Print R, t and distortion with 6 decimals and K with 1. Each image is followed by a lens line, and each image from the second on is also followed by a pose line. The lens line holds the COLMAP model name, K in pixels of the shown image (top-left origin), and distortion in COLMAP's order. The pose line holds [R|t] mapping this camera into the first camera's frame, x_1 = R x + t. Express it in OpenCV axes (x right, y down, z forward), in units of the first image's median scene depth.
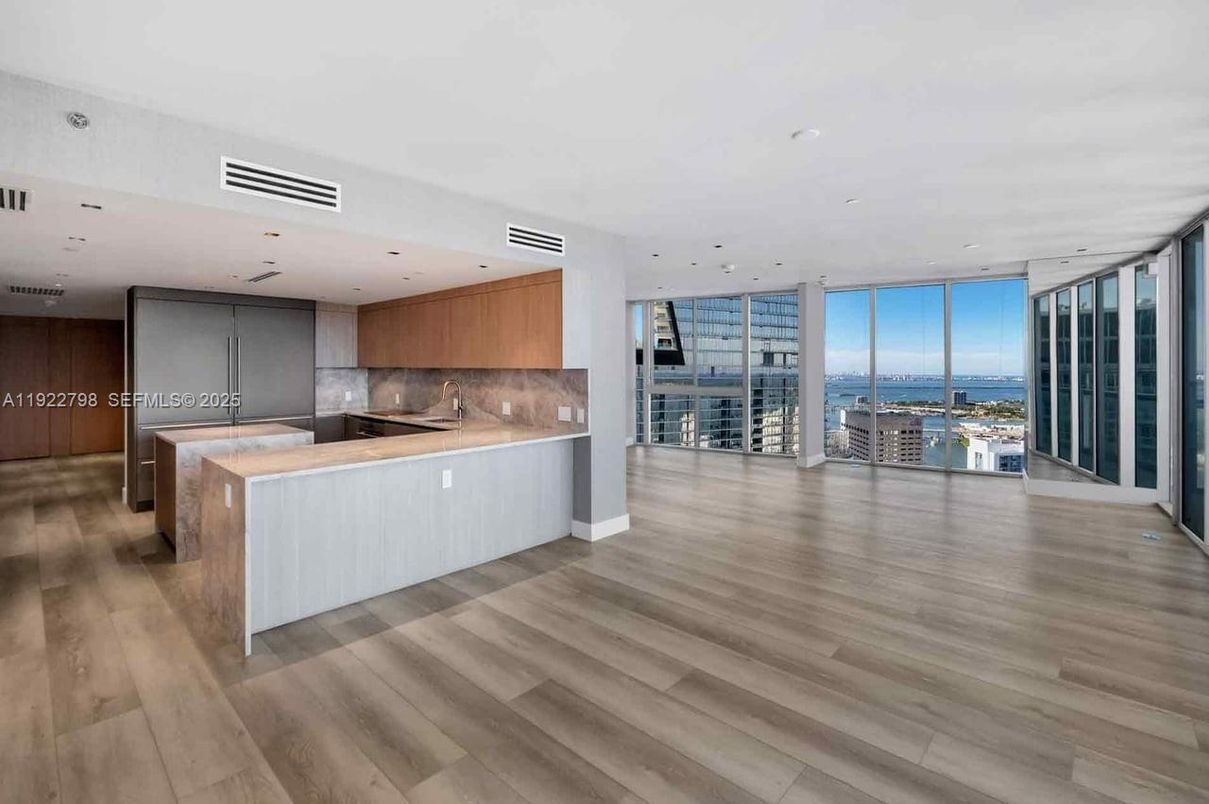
lens RADIAL K [[555.0, 0, 605.7], [0, 555.0, 369.1], [0, 0, 1]] dist [-0.001295, -0.000030]
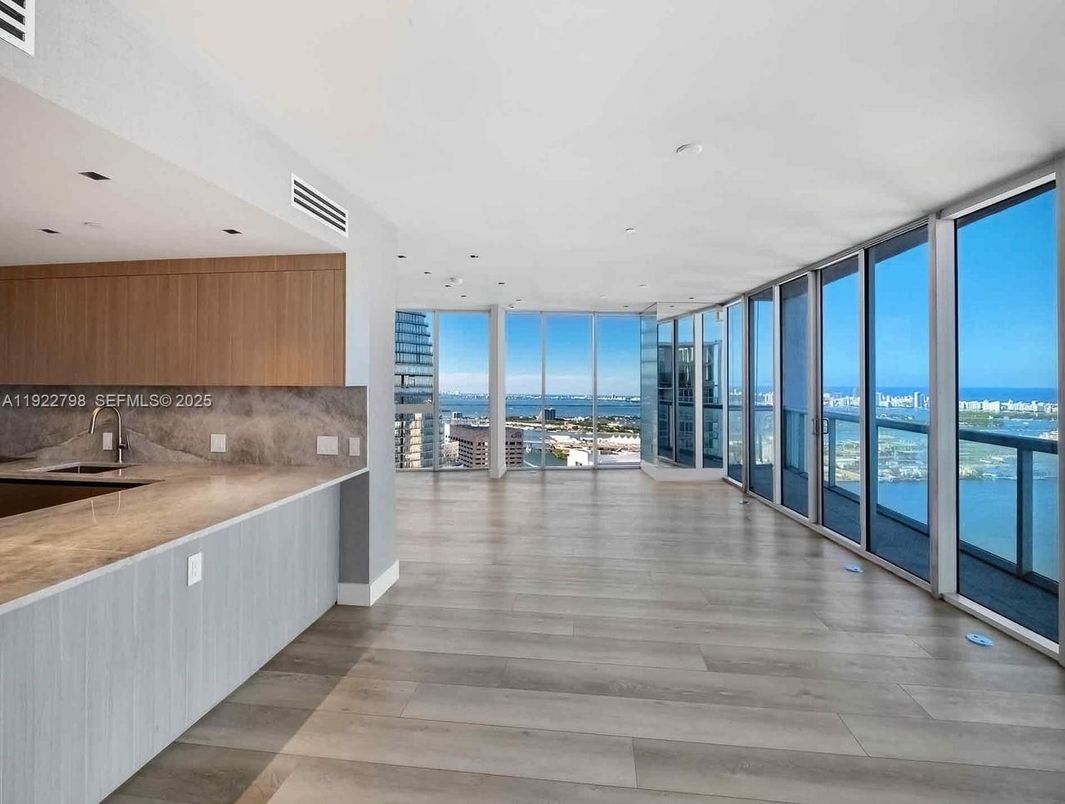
lens RADIAL K [[512.9, 0, 530.2], [0, 512.9, 379.8], [0, 0, 1]] dist [0.000624, -0.000613]
pose [[0.813368, 0.004402, 0.581733, -0.264614], [0.001586, 0.999951, -0.009785, -0.001869], [-0.581747, 0.008882, 0.813321, 0.276018]]
